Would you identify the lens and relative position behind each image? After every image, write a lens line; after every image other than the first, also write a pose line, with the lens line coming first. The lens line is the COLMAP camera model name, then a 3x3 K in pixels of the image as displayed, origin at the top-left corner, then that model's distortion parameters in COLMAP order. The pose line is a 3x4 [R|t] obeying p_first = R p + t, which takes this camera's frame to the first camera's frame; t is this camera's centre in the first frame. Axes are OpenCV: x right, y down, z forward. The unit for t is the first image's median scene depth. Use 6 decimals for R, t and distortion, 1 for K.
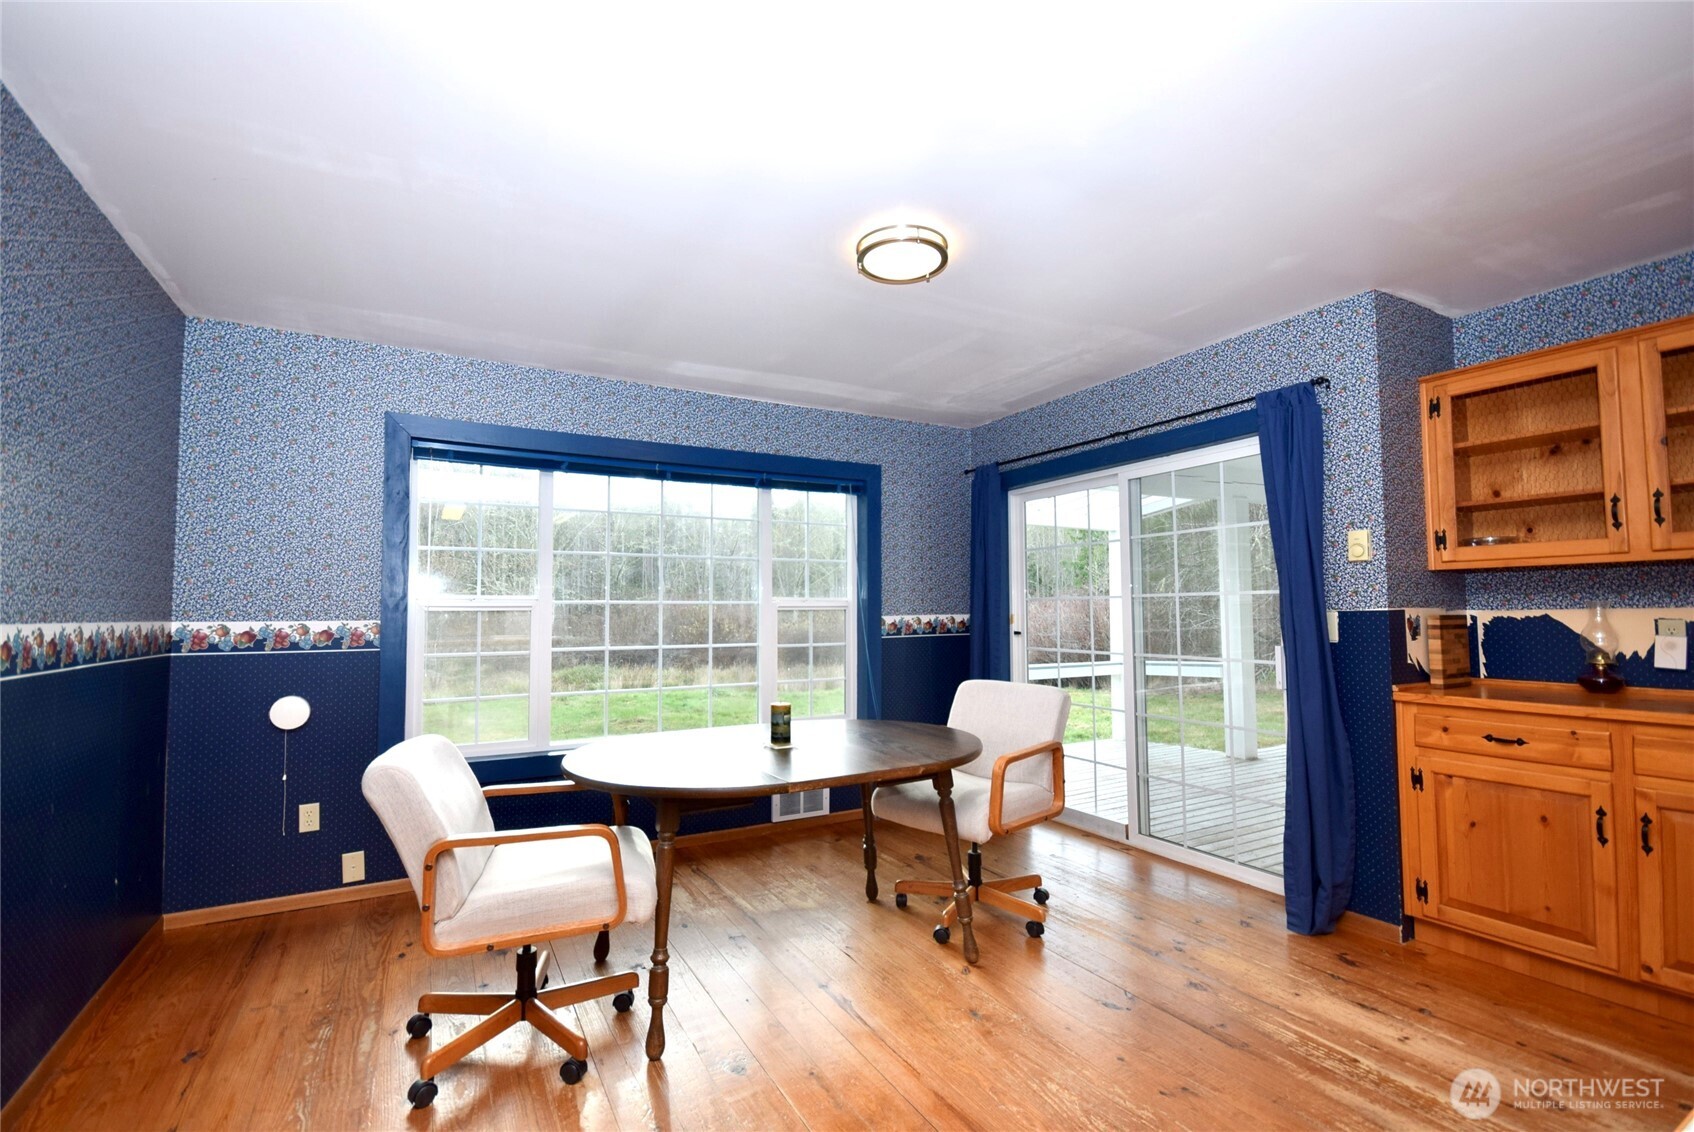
lens RADIAL K [[746.6, 0, 844.8], [0, 746.6, 569.4], [0, 0, 1]] dist [0.005340, -0.009153]
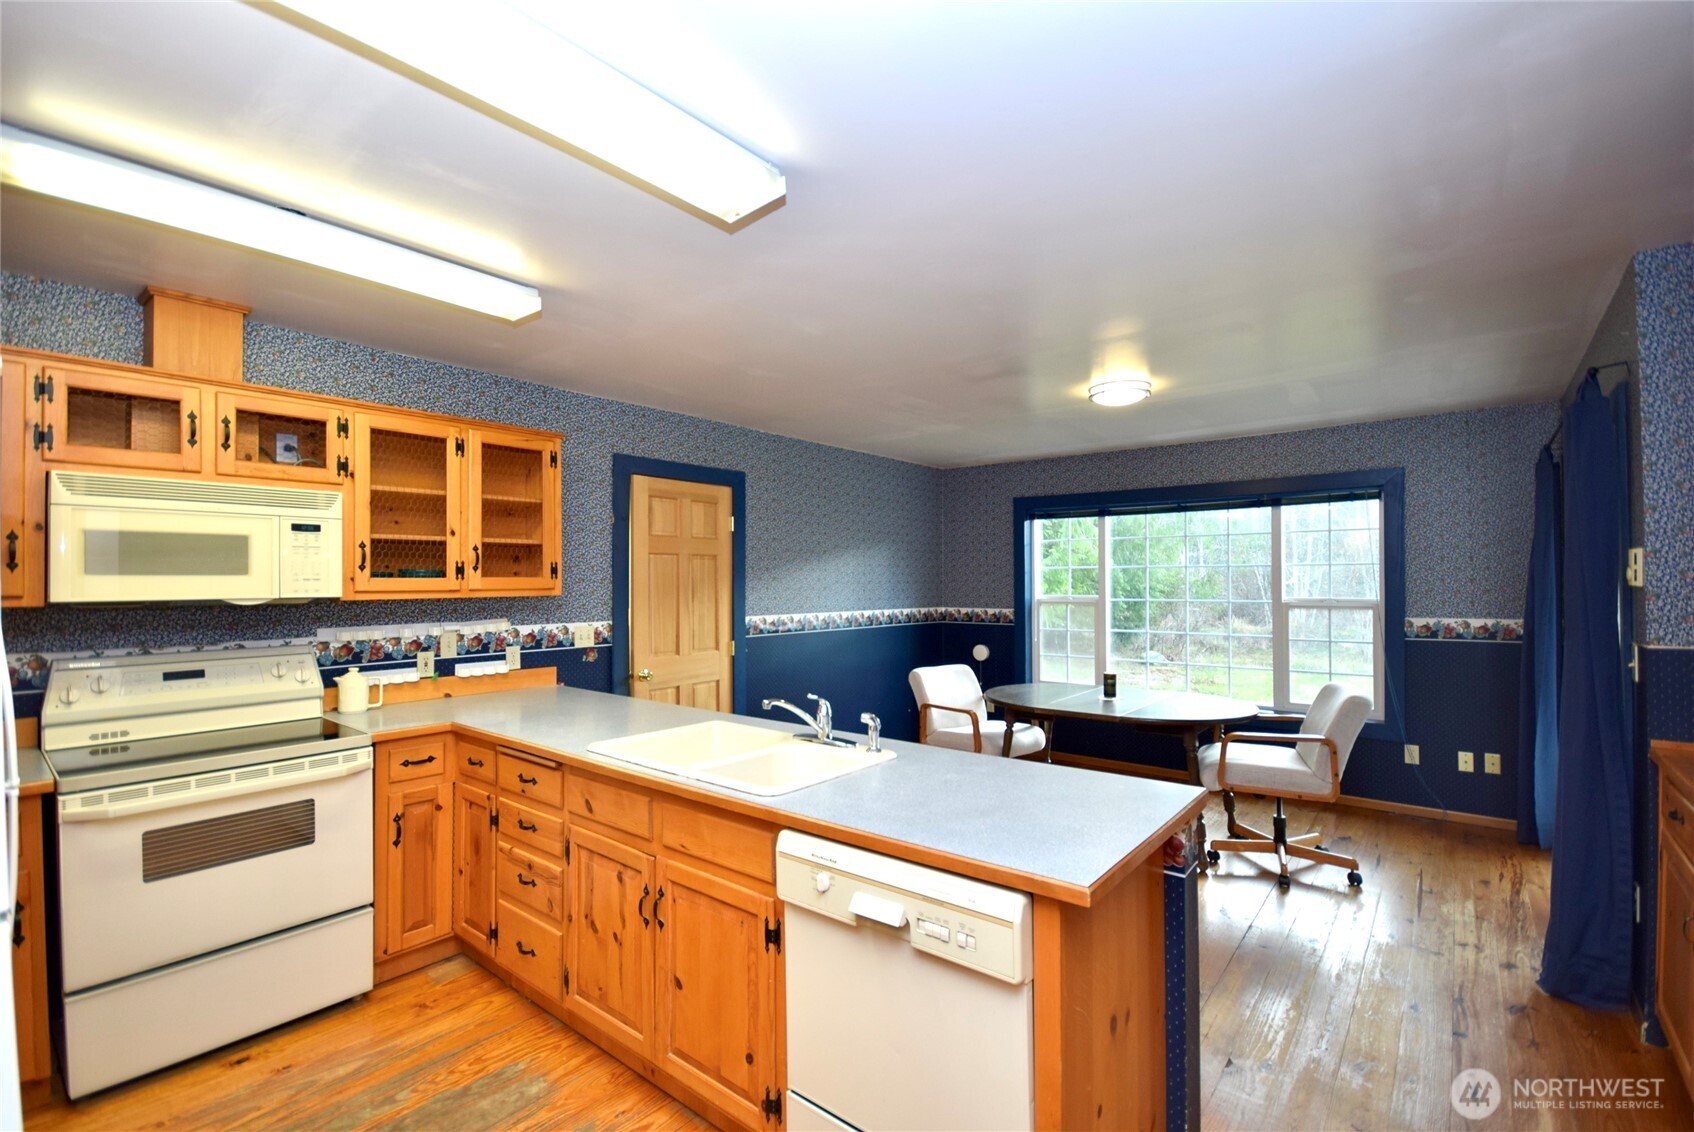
lens RADIAL K [[746.6, 0, 849.2], [0, 746.6, 579.3], [0, 0, 1]] dist [0.005340, -0.009153]
pose [[0.371576, -0.000652, -0.928403, 1.148635], [0.051773, 0.998458, 0.020020, -0.078409], [0.926958, -0.055505, 0.371036, -0.100258]]
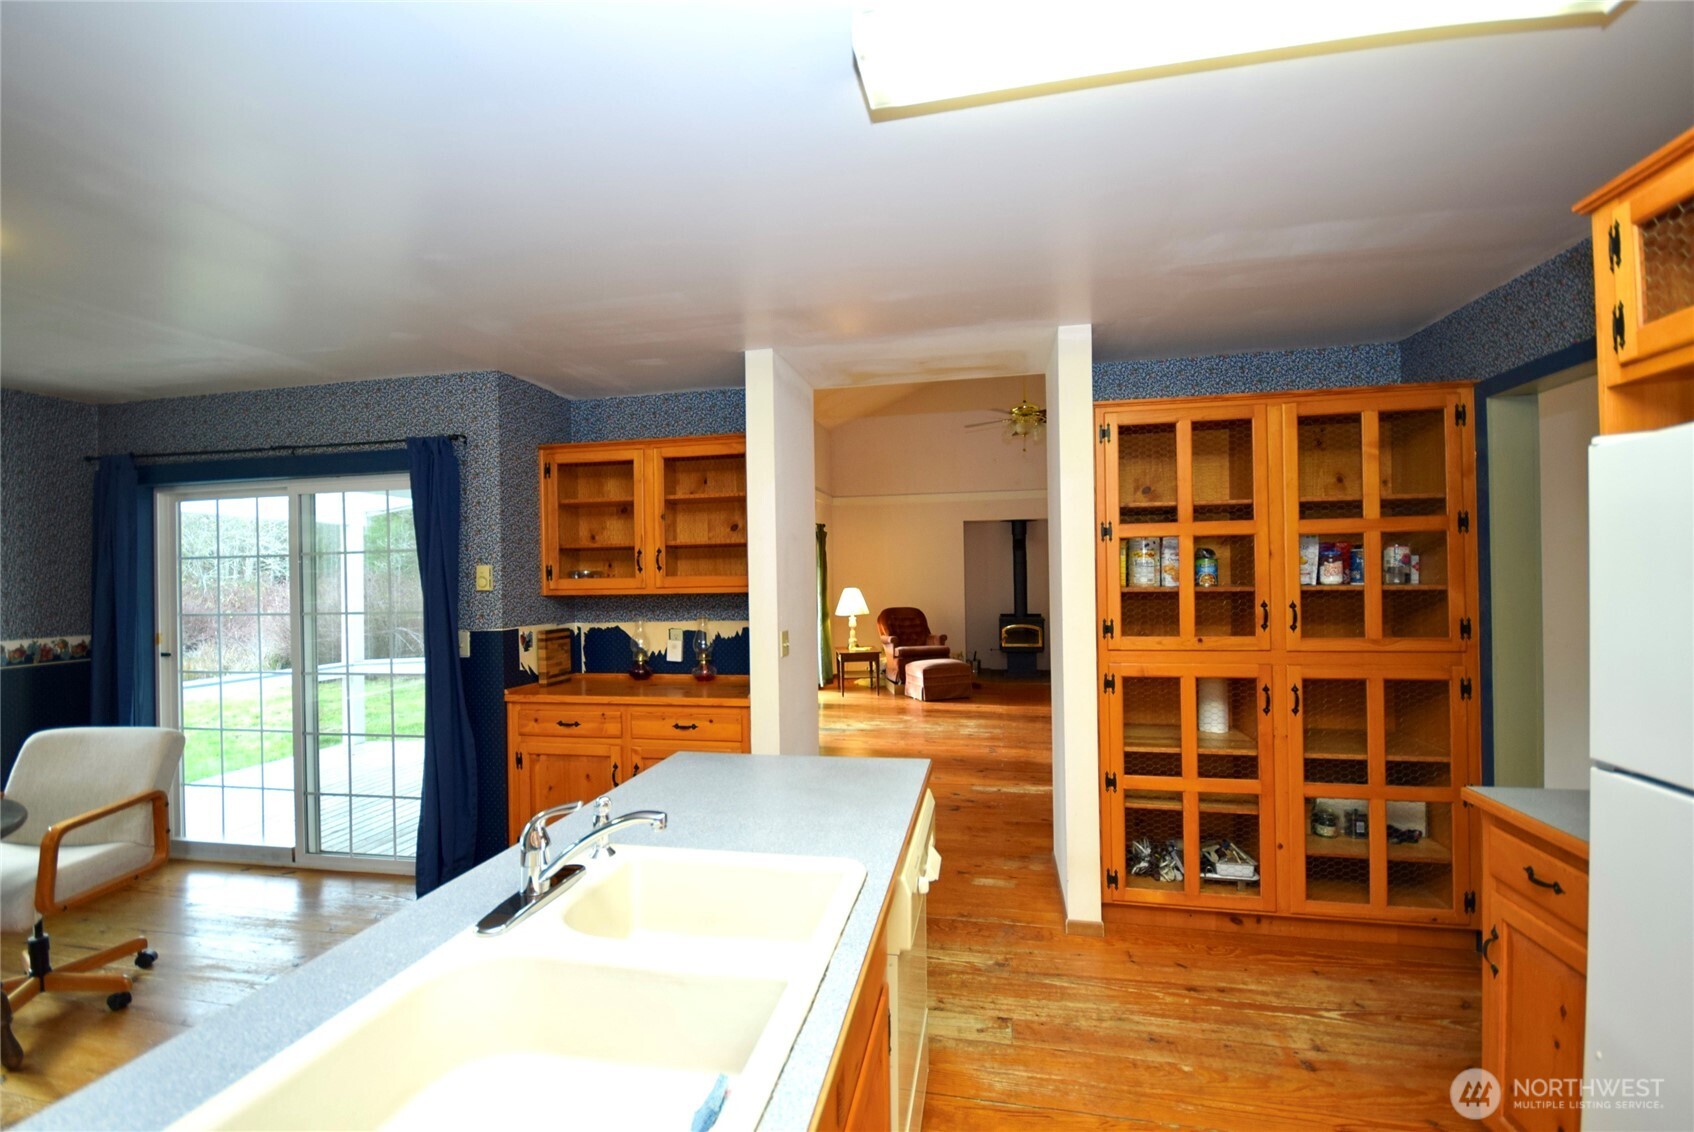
lens RADIAL K [[746.6, 0, 835.2], [0, 746.6, 573.1], [0, 0, 1]] dist [0.005340, -0.009153]
pose [[0.645481, 0.003172, 0.763769, 0.122404], [-0.027314, 0.999448, 0.018932, -0.076349], [-0.763287, -0.033082, 0.645212, -0.221040]]
